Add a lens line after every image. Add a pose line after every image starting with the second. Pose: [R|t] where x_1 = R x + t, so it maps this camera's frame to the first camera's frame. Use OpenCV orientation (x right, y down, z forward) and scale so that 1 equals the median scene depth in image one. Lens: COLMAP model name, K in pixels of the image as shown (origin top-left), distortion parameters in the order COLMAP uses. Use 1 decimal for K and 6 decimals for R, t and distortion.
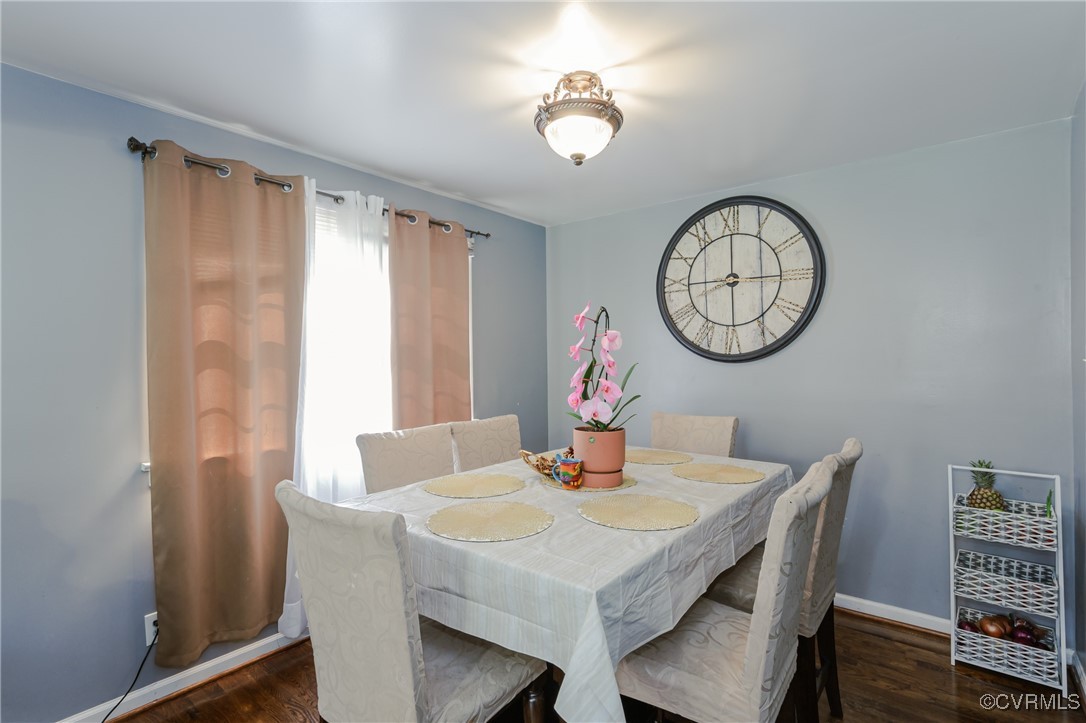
lens RADIAL K [[527.4, 0, 544.8], [0, 527.4, 357.9], [0, 0, 1]] dist [0.002054, 0.000238]
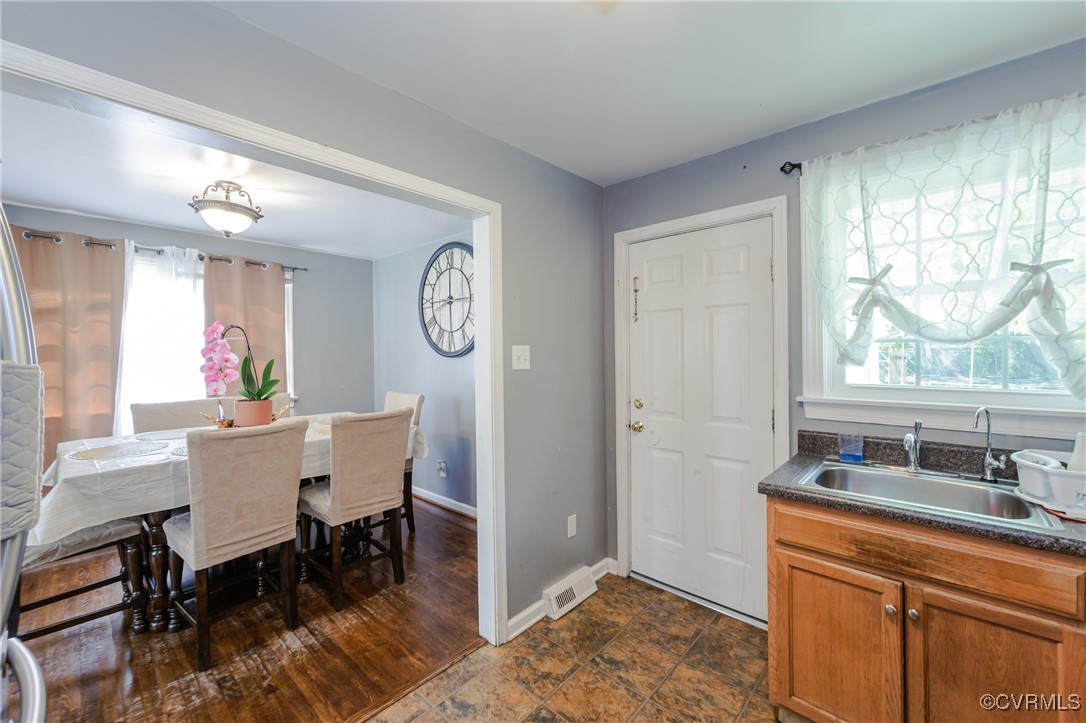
lens RADIAL K [[436.6, 0, 540.6], [0, 436.6, 357.1], [0, 0, 1]] dist [-0.000454, 0.000232]
pose [[0.998214, -0.000878, -0.059730, 0.697435], [0.001537, 0.999938, 0.010987, -0.005504], [0.059716, -0.011059, 0.998154, -0.180230]]
